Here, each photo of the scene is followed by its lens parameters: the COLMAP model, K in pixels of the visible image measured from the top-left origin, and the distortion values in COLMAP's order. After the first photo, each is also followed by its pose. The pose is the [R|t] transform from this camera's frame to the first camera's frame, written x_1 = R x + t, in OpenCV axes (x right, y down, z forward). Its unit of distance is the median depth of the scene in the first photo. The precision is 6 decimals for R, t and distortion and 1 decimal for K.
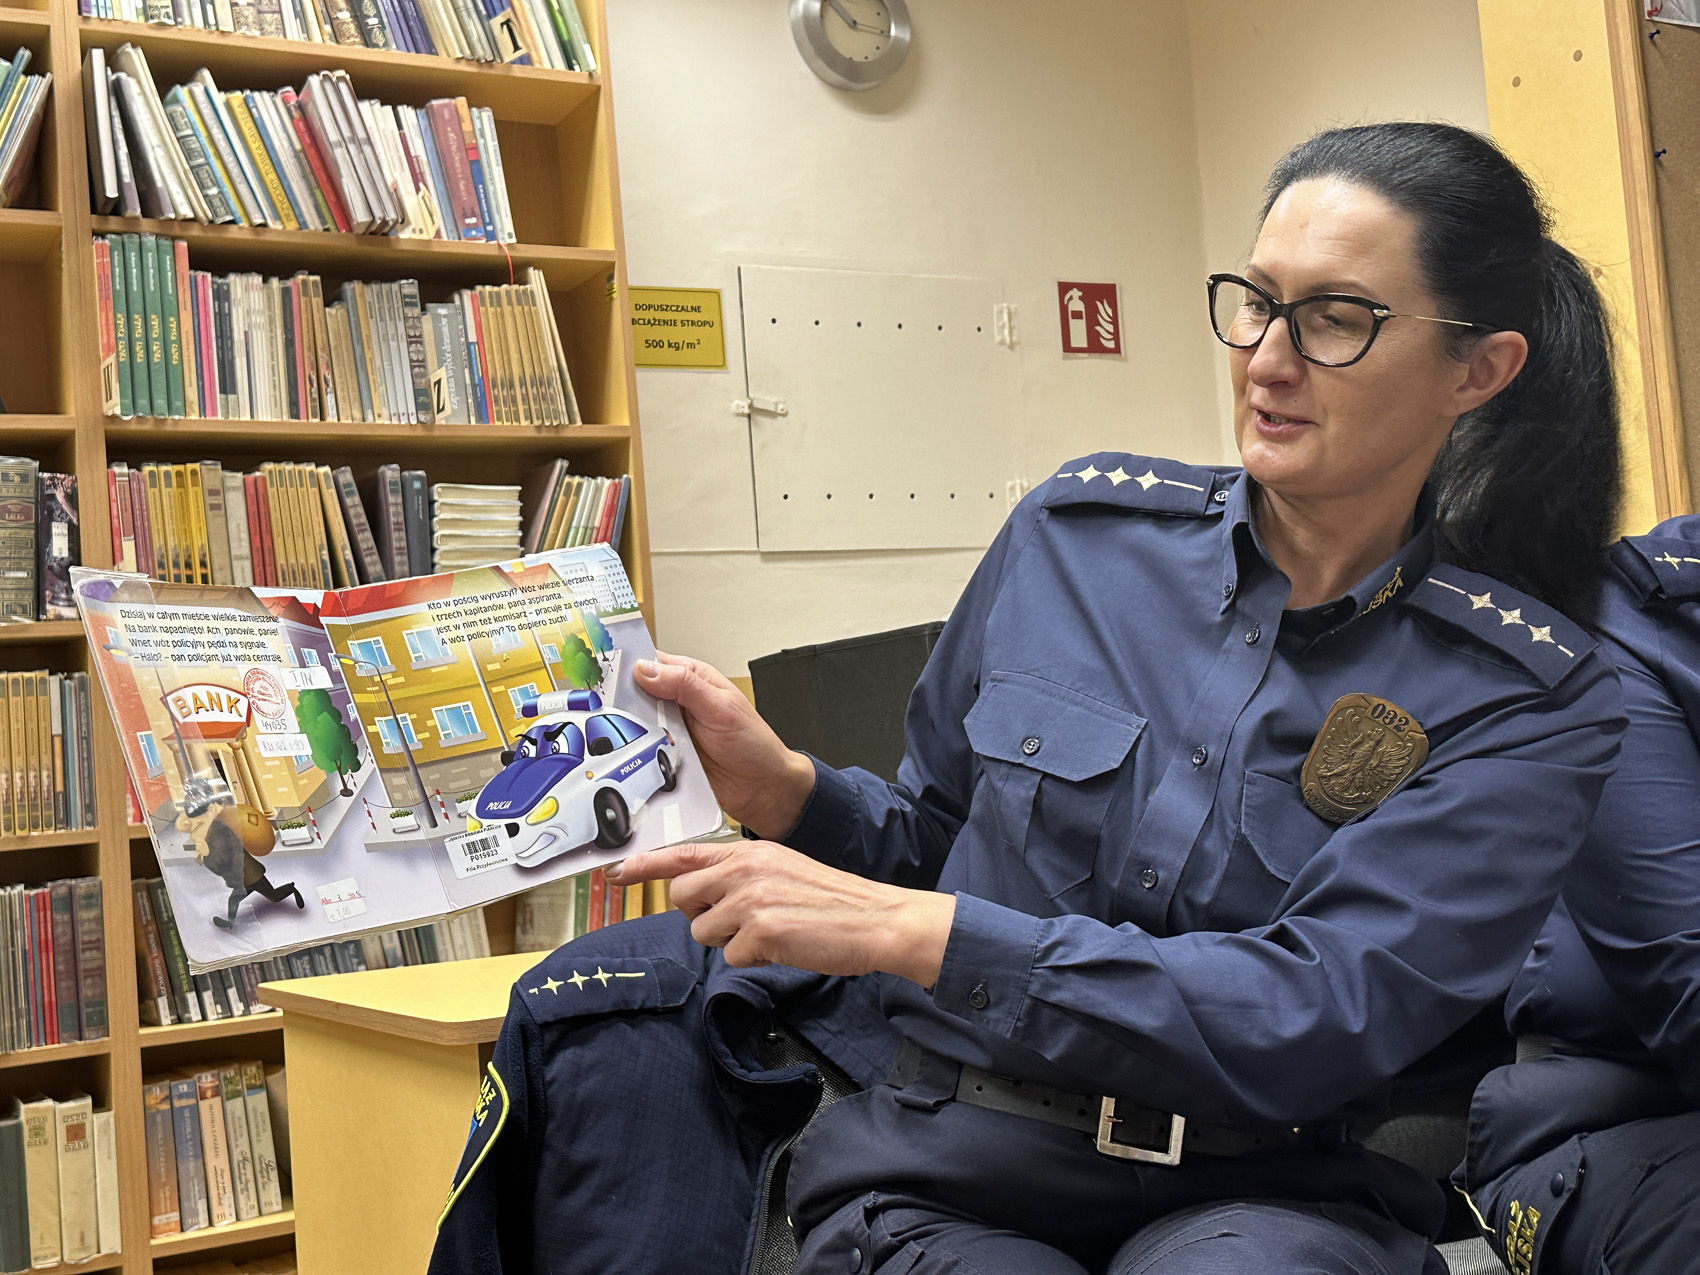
lens RADIAL K [[2066.9, 0, 859.2], [0, 2066.9, 625.6], [0, 0, 1]] dist [0.099988, 0.000000]
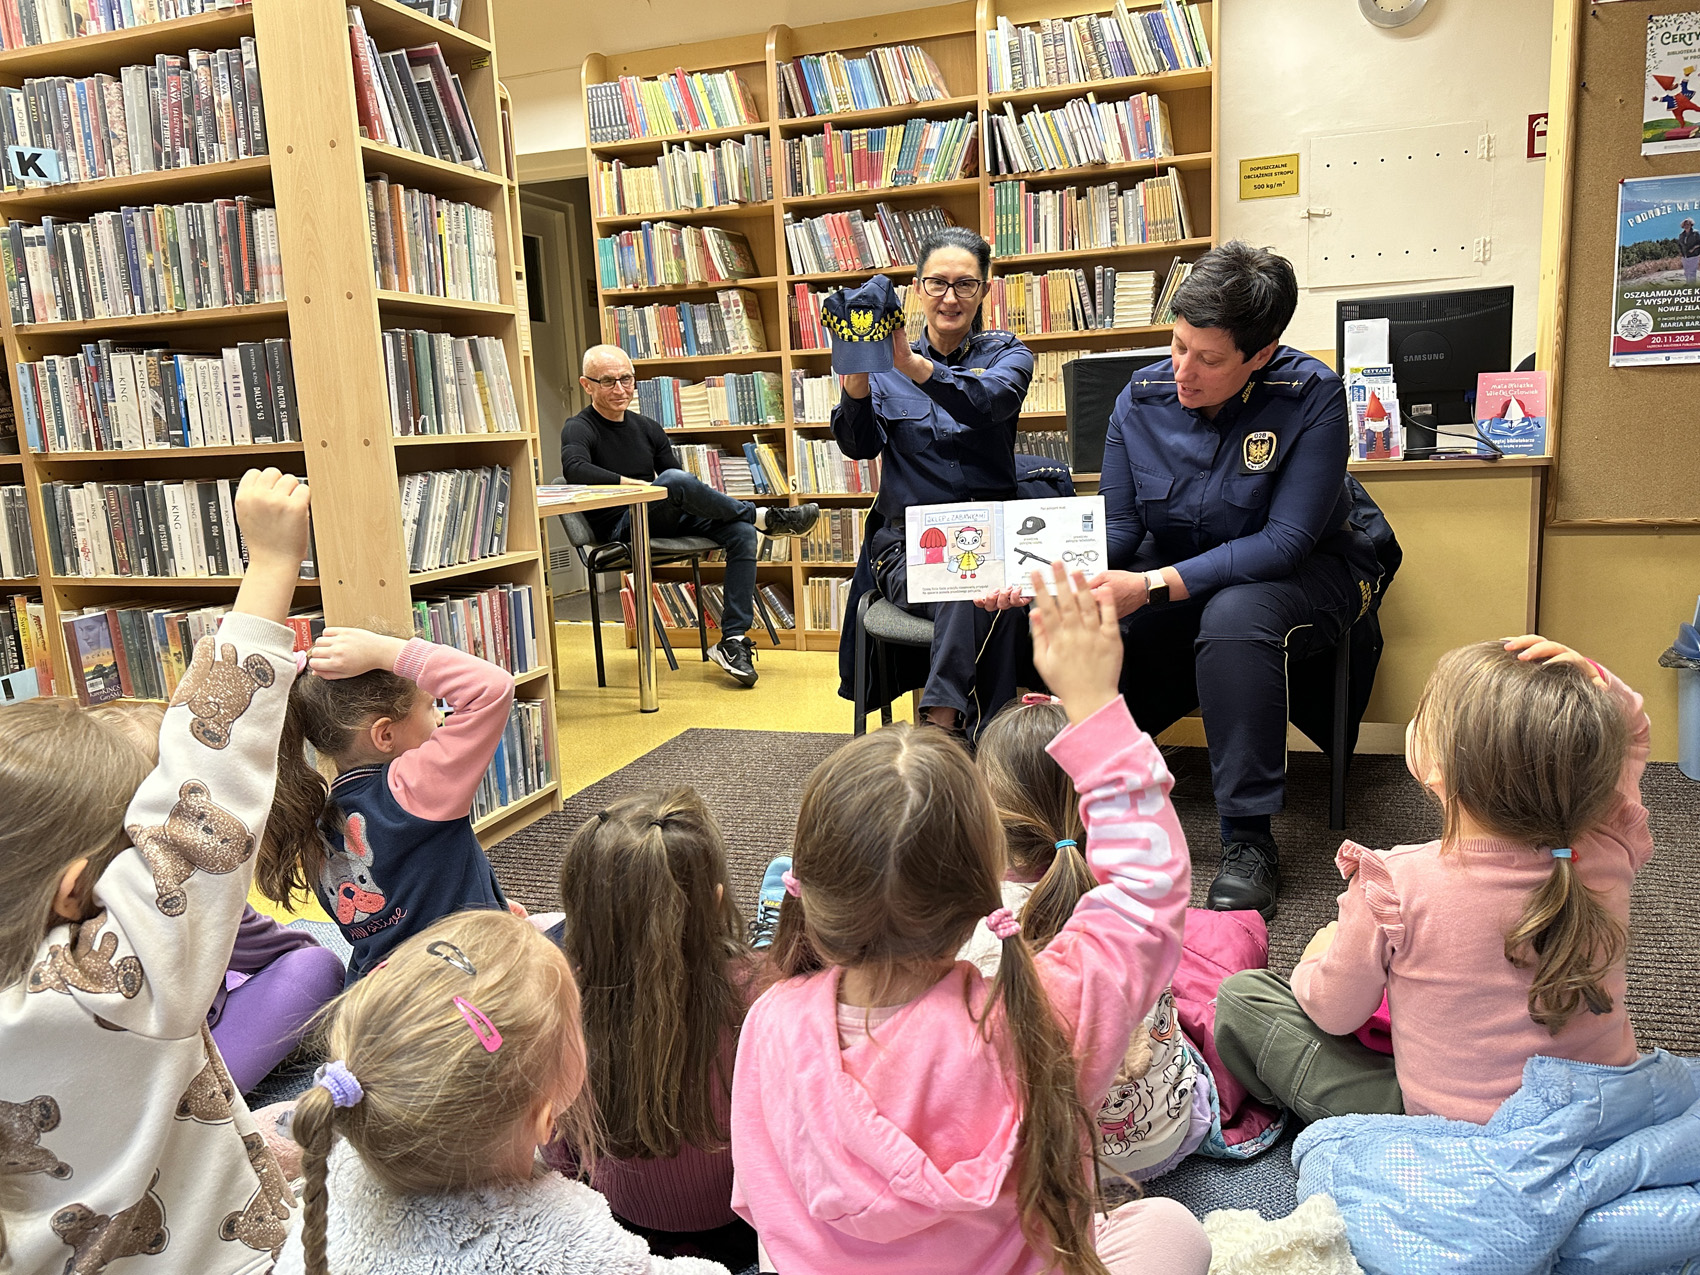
lens RADIAL K [[1257.6, 0, 825.3], [0, 1257.6, 651.9], [0, 0, 1]] dist [0.031549, -0.040969]
pose [[0.664855, 0.181957, -0.724472, 0.713254], [0.043434, 0.958820, 0.280674, -0.073079], [0.745709, -0.218075, 0.629573, -0.266113]]
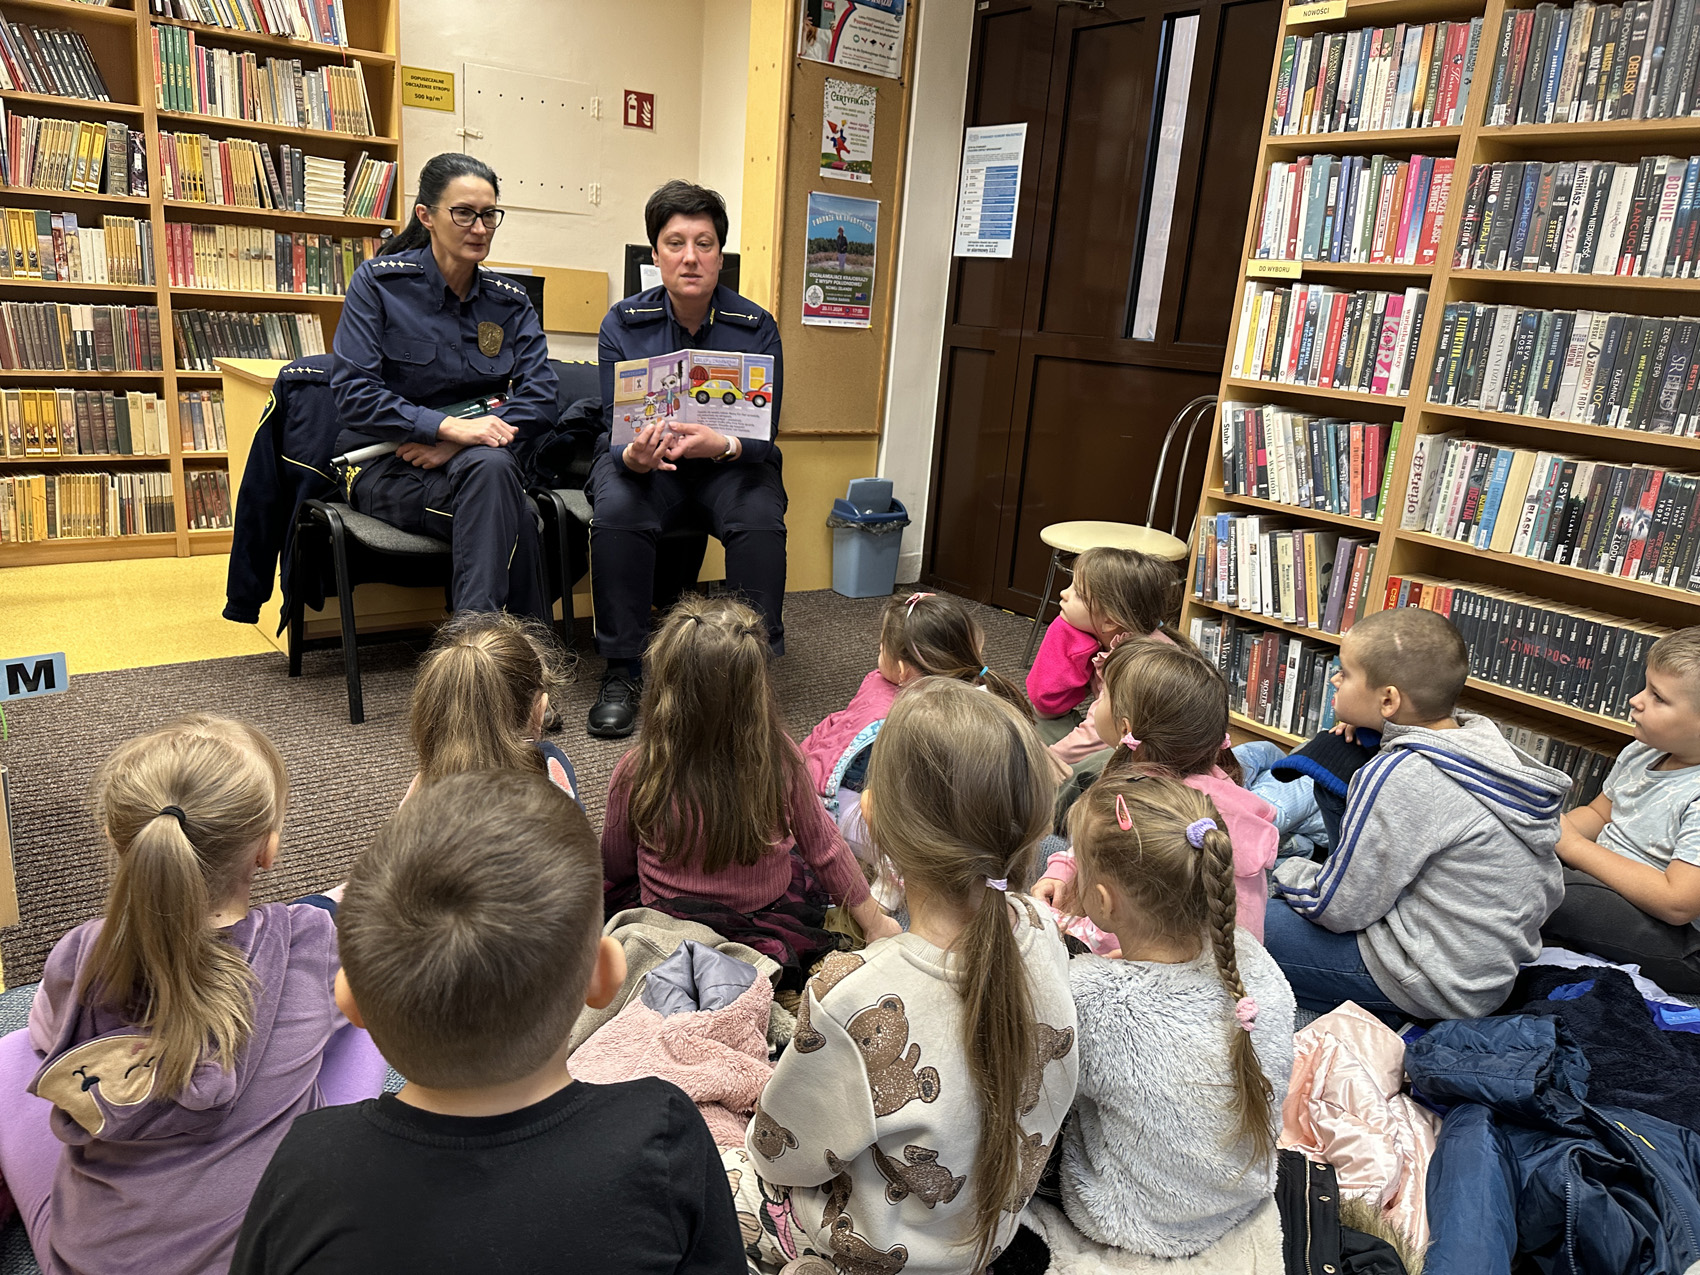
lens RADIAL K [[1251.2, 0, 852.1], [0, 1251.2, 644.1], [0, 0, 1]] dist [0.010080, -0.022535]
pose [[0.980724, 0.110012, 0.161489, 0.233758], [-0.157375, 0.934569, 0.319082, -0.102261], [-0.115820, -0.338346, 0.933867, -0.578653]]
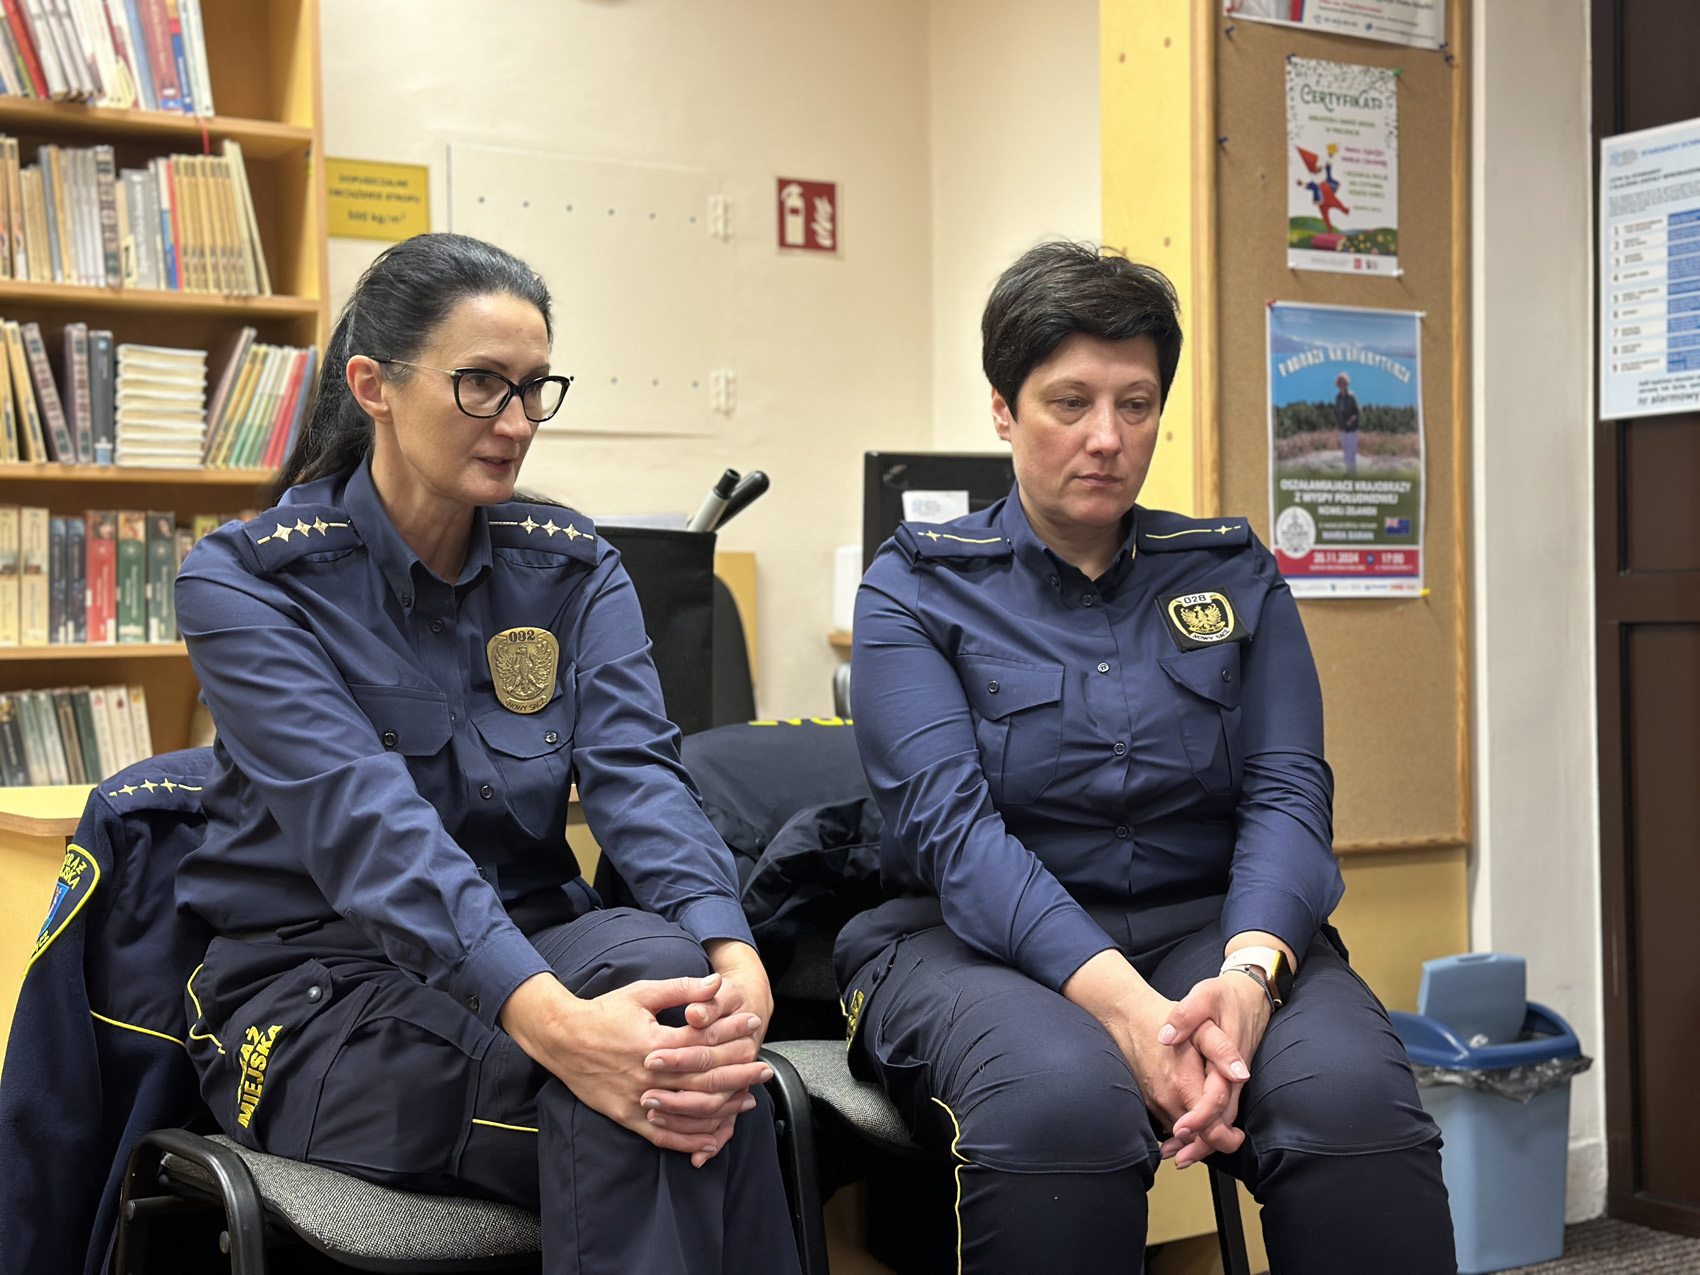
lens RADIAL K [[2420.4, 0, 879.6], [0, 2420.4, 646.7], [0, 0, 1]] dist [0.069542, 0.000000]
pose [[0.996360, 0.061221, 0.059327, 0.115401], [-0.065031, 0.995792, 0.064569, -0.021240], [-0.055124, -0.068192, 0.996148, -0.263100]]
